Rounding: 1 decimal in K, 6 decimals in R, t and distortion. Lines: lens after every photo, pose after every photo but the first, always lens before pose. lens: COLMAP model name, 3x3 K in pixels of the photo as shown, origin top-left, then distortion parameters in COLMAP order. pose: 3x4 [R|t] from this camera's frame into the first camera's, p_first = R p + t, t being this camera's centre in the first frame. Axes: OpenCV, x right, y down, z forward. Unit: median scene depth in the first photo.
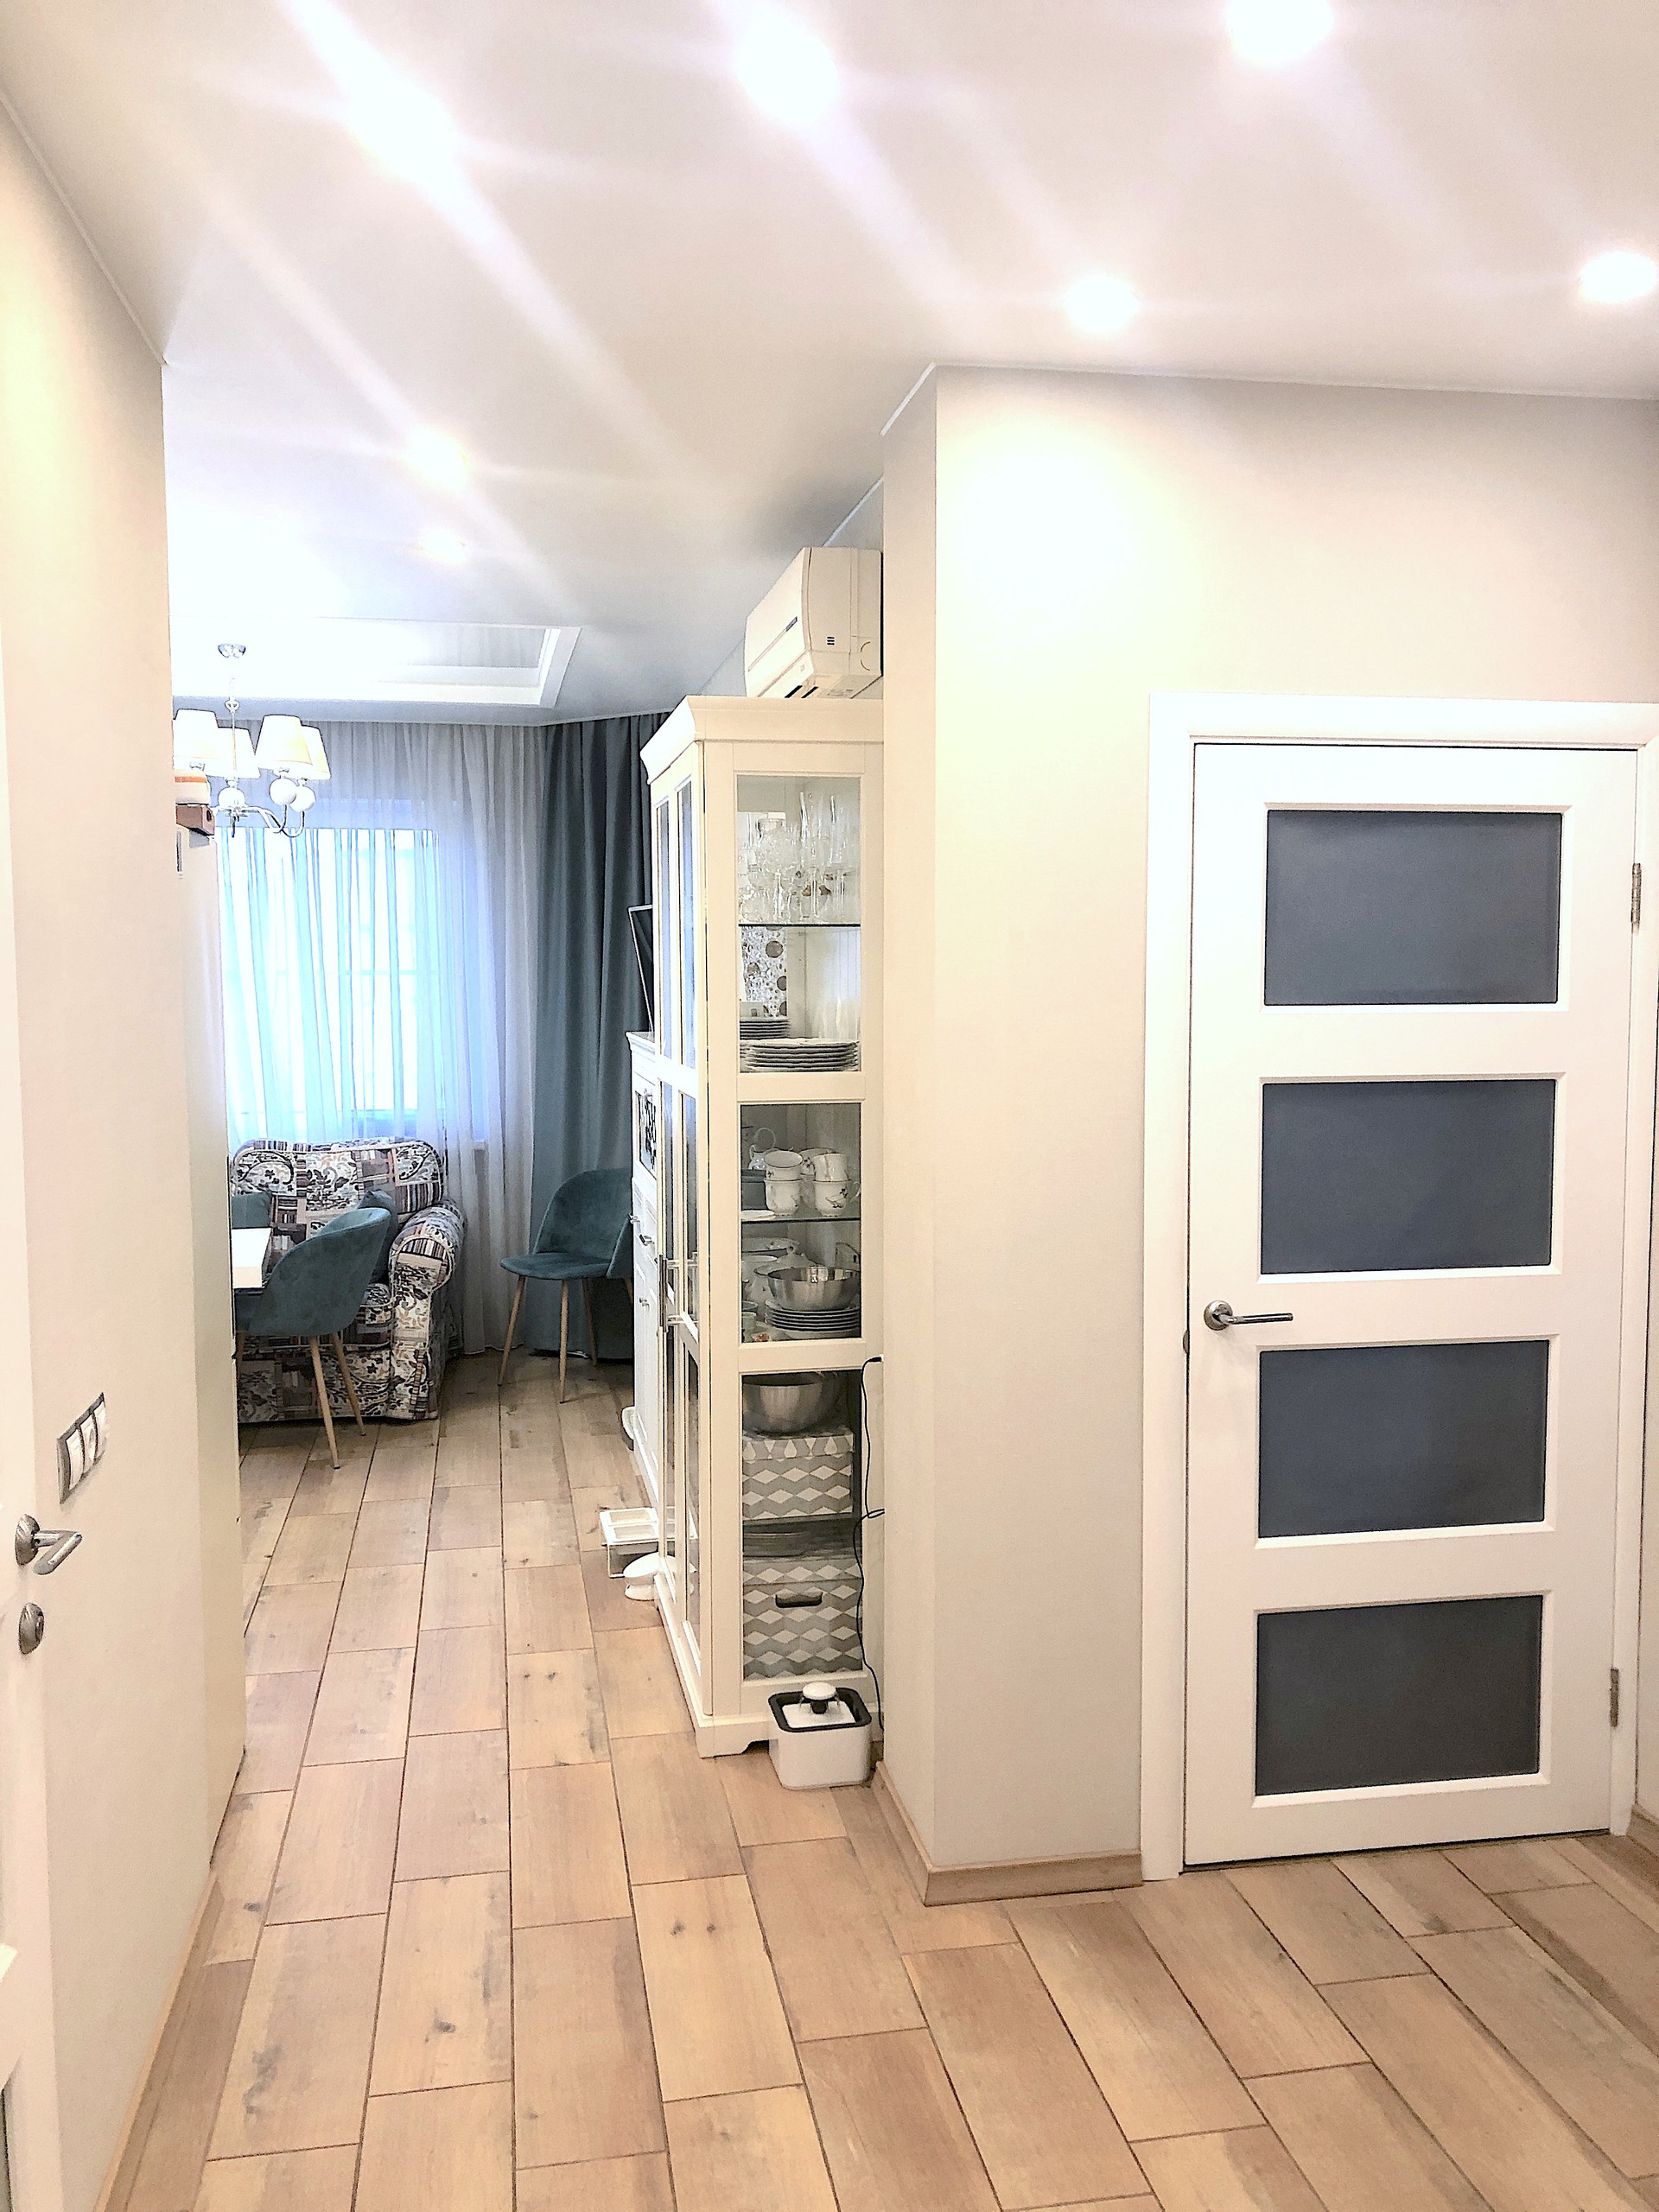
lens RADIAL K [[1812.6, 0, 848.0], [0, 1812.6, 1113.5], [0, 0, 1]] dist [0.051027, -0.052481]
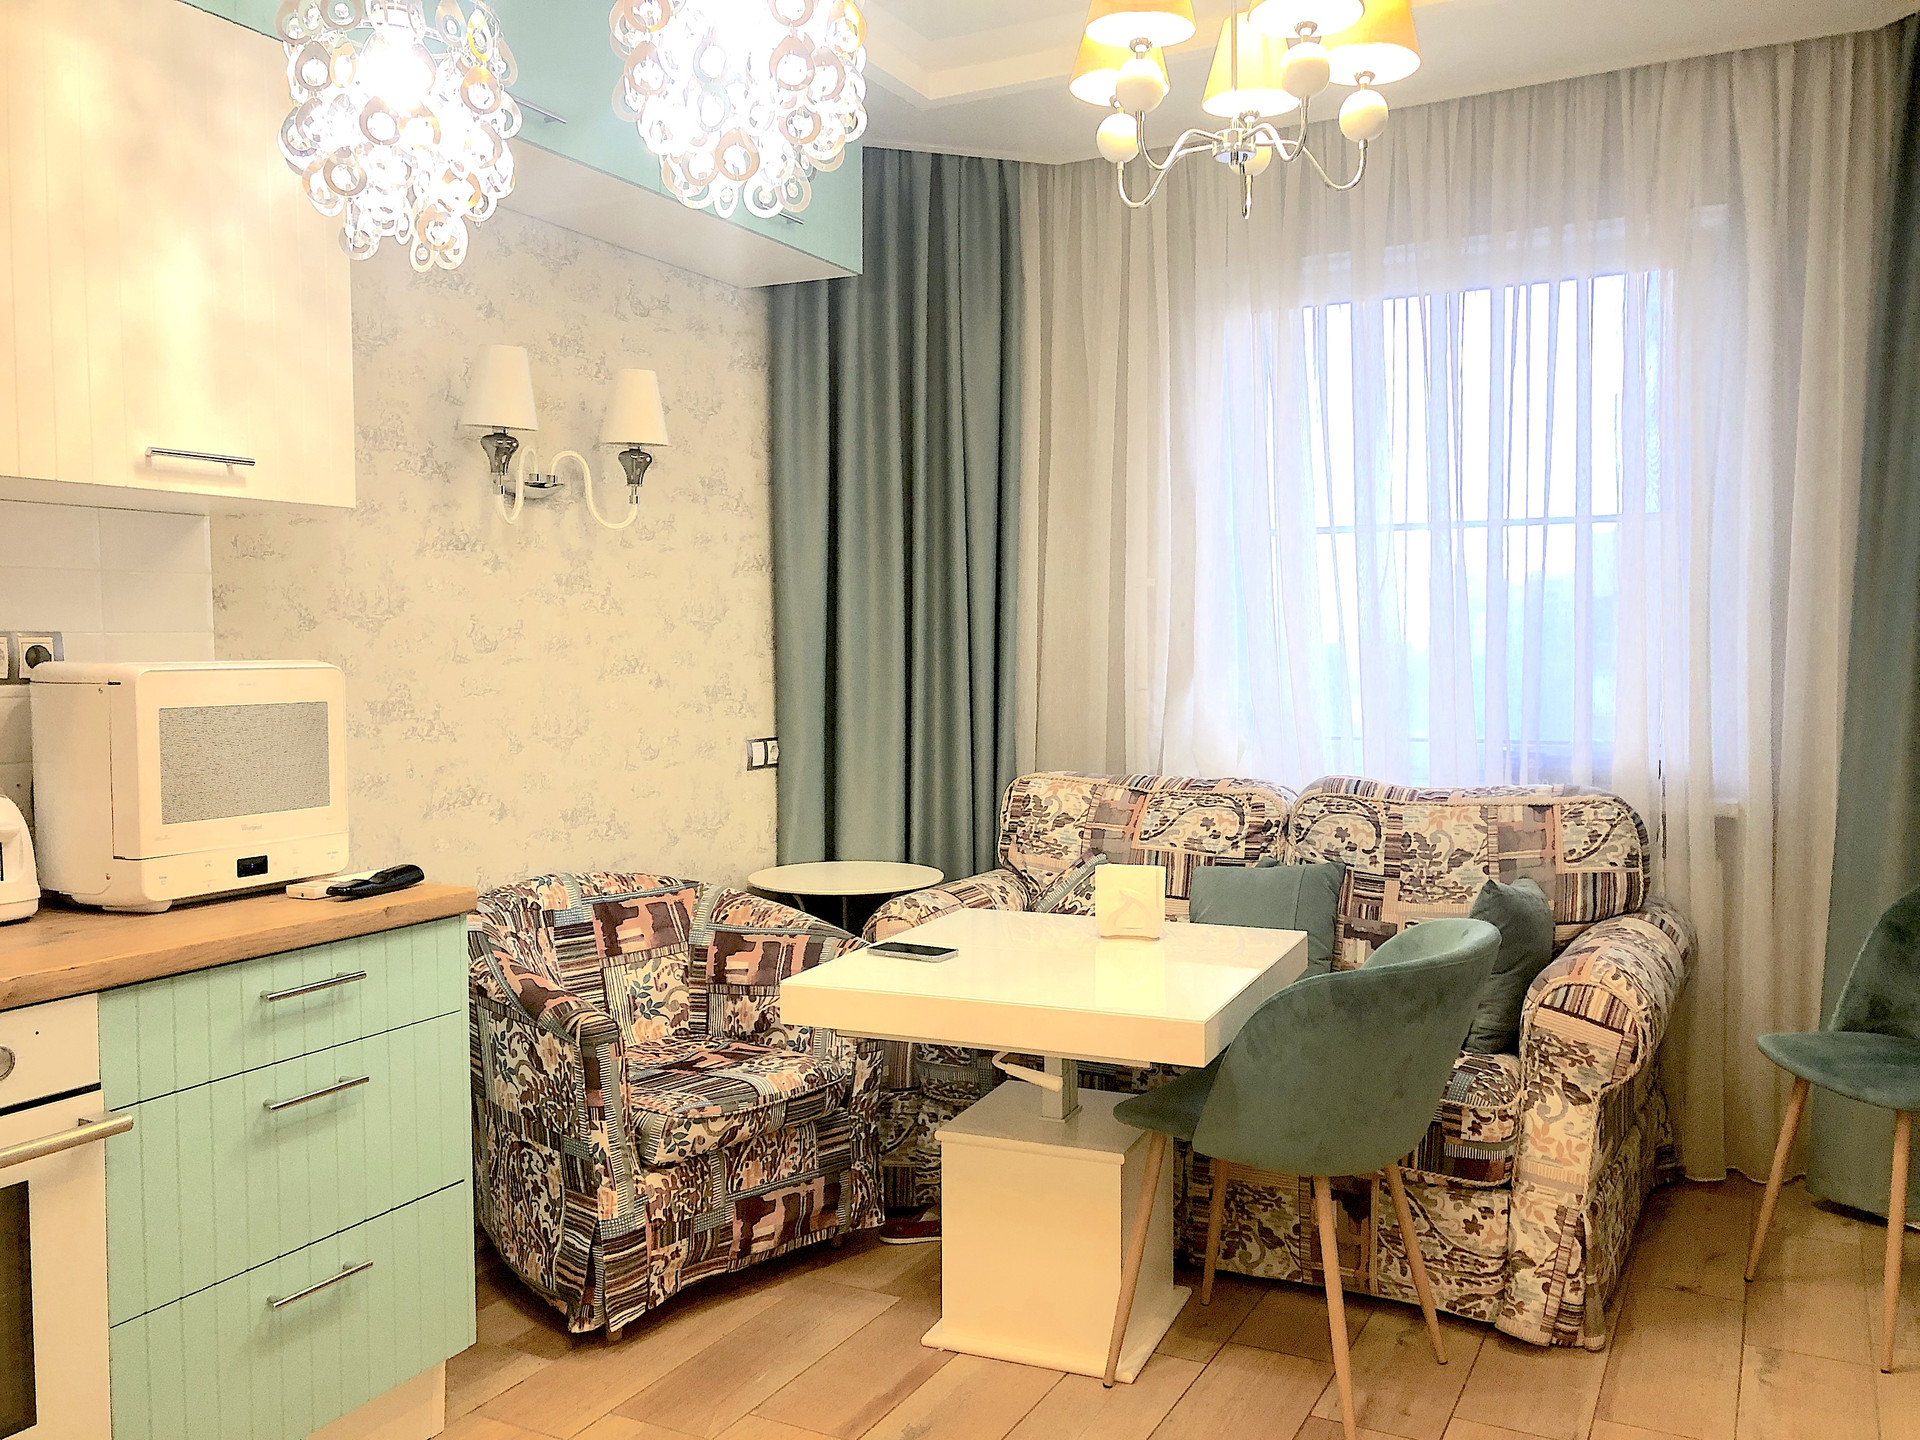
lens RADIAL K [[1573.3, 0, 977.5], [0, 1573.3, 718.5], [0, 0, 1]] dist [0.051027, -0.052481]
pose [[0.783673, 0.028636, -0.620513, -0.088874], [-0.049340, 0.998650, -0.016228, 0.009443], [0.619211, 0.043333, 0.784028, 0.513013]]
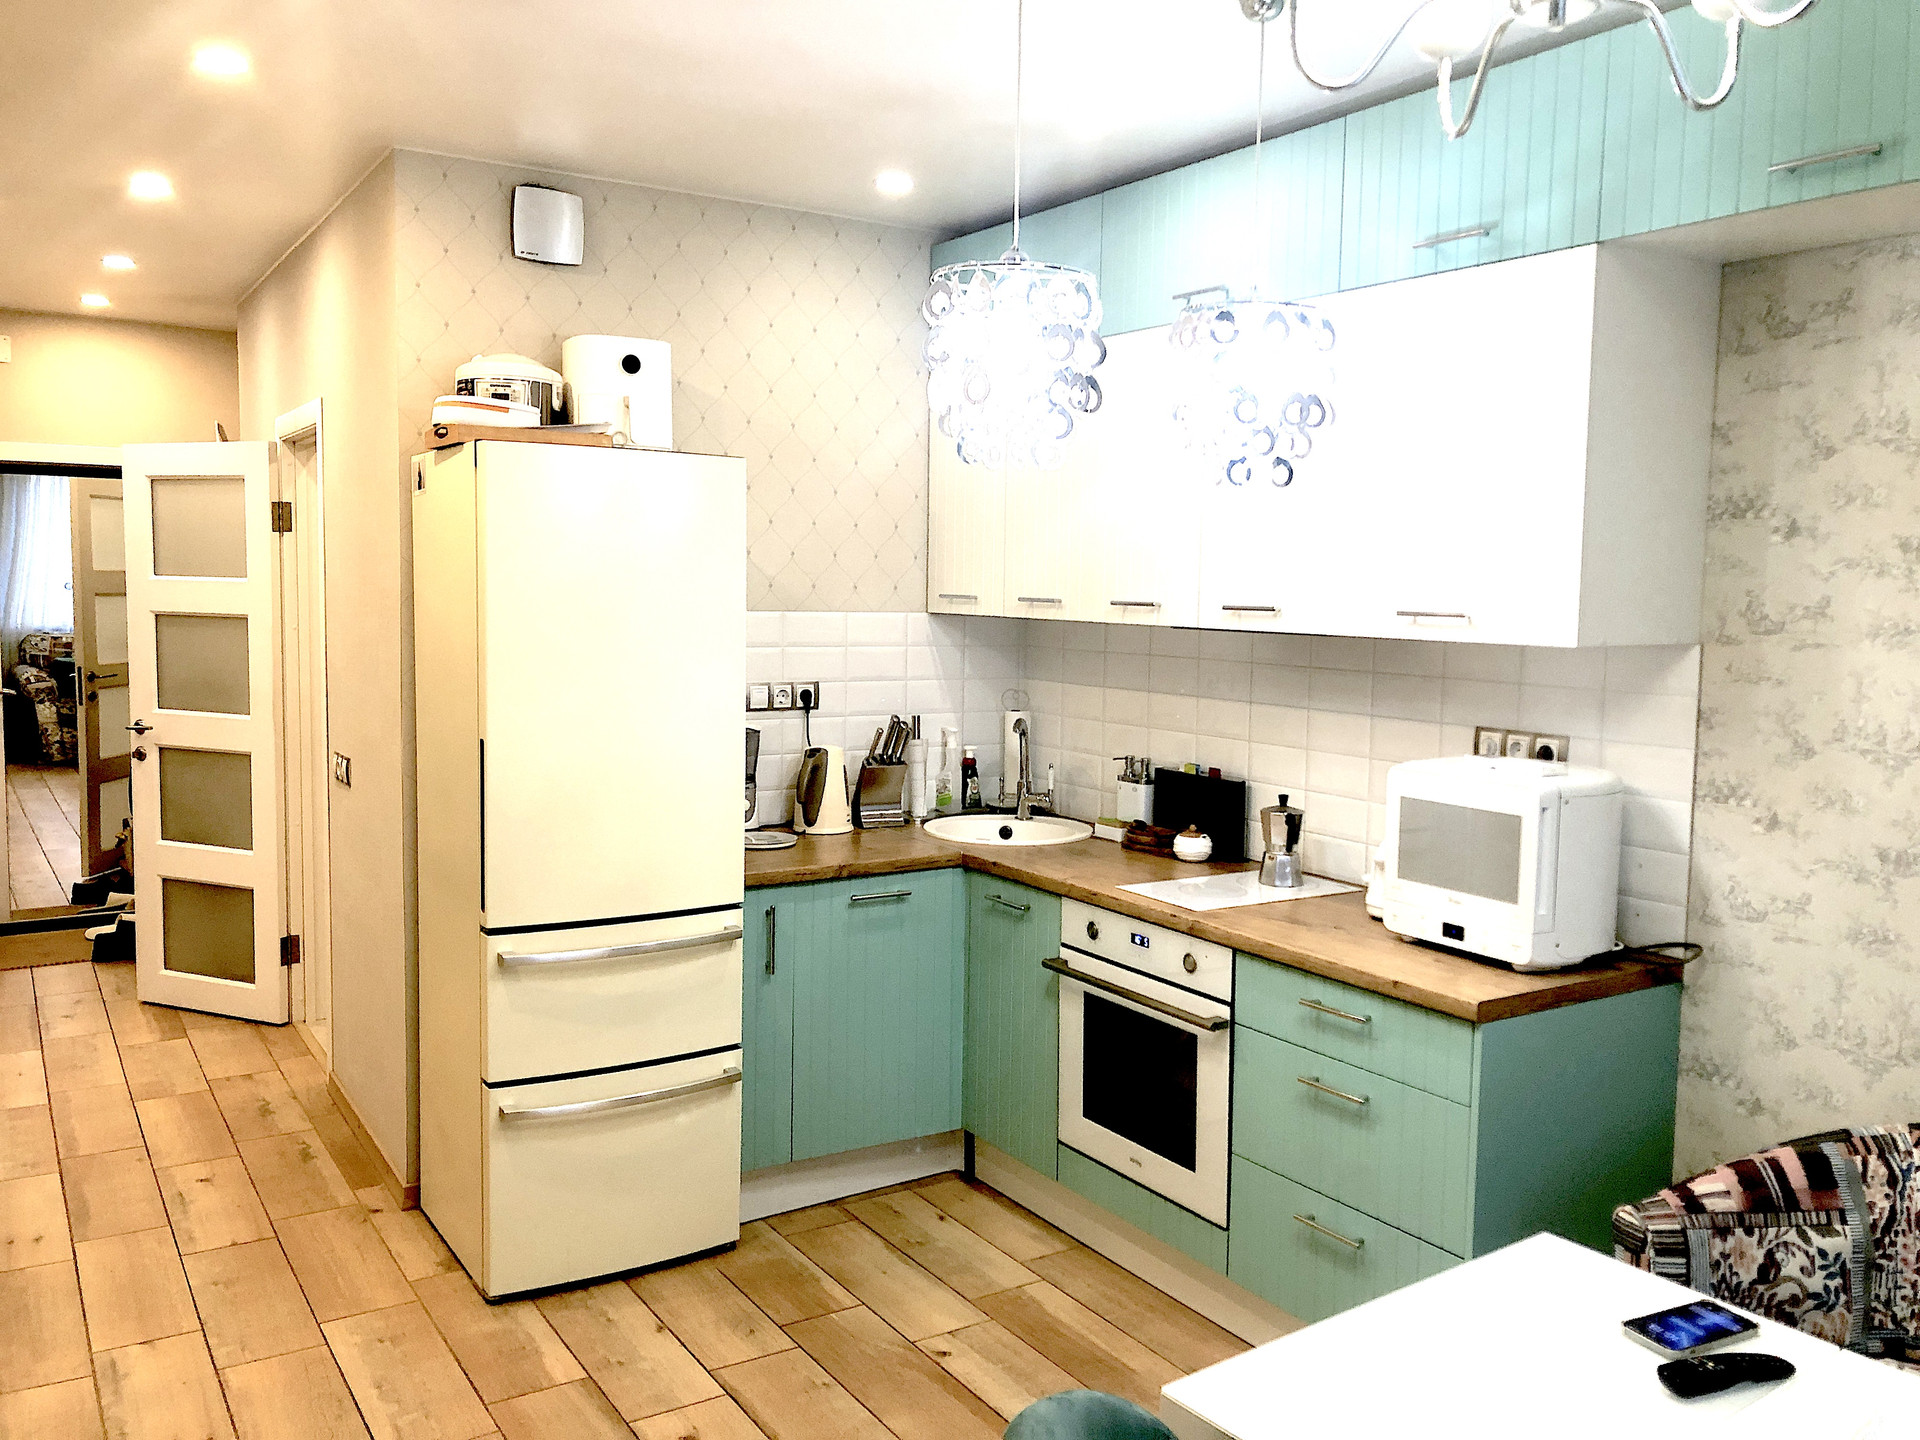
lens RADIAL K [[1573.3, 0, 989.3], [0, 1573.3, 691.3], [0, 0, 1]] dist [0.051027, -0.052481]
pose [[-0.929104, 0.014206, -0.369545, -0.145437], [-0.045077, 0.987461, 0.151291, -0.083271], [0.367061, 0.157223, -0.916814, 1.035841]]
